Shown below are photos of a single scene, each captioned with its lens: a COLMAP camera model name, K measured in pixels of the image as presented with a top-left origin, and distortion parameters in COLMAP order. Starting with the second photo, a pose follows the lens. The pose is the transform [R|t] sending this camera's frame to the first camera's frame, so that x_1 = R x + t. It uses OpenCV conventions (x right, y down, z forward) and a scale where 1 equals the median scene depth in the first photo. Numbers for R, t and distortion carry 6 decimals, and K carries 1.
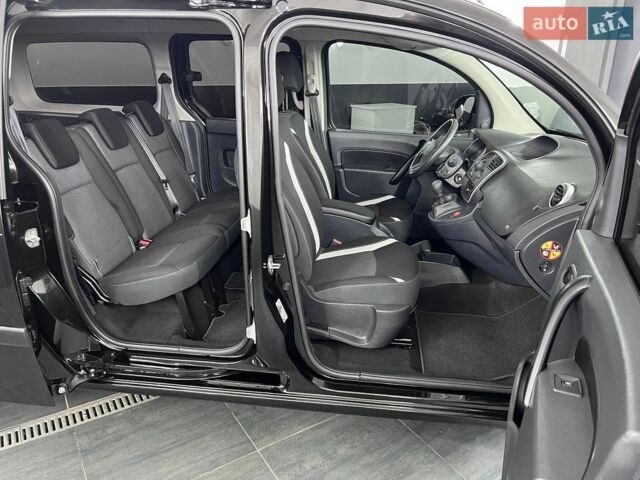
lens RADIAL K [[478.4, 0, 320.0], [0, 478.4, 240.0], [0, 0, 1]] dist [0.063768, -0.098438]
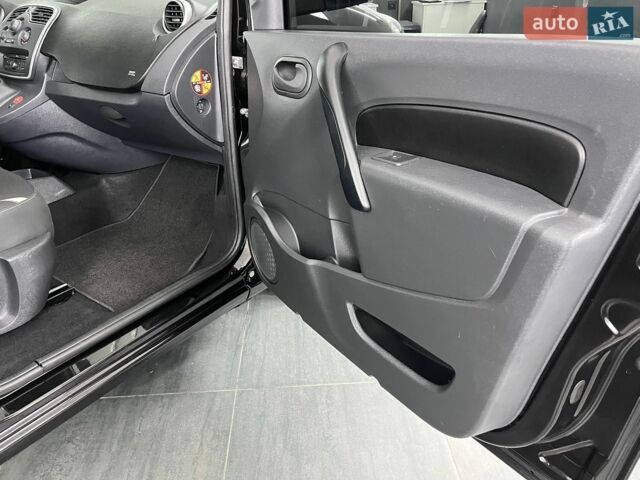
lens RADIAL K [[478.4, 0, 320.0], [0, 478.4, 240.0], [0, 0, 1]] dist [0.063768, -0.098438]
pose [[0.478900, -0.418054, 0.771936, -0.138772], [0.320540, 0.901888, 0.289572, 0.075325], [-0.817257, 0.108760, 0.565917, 0.344319]]
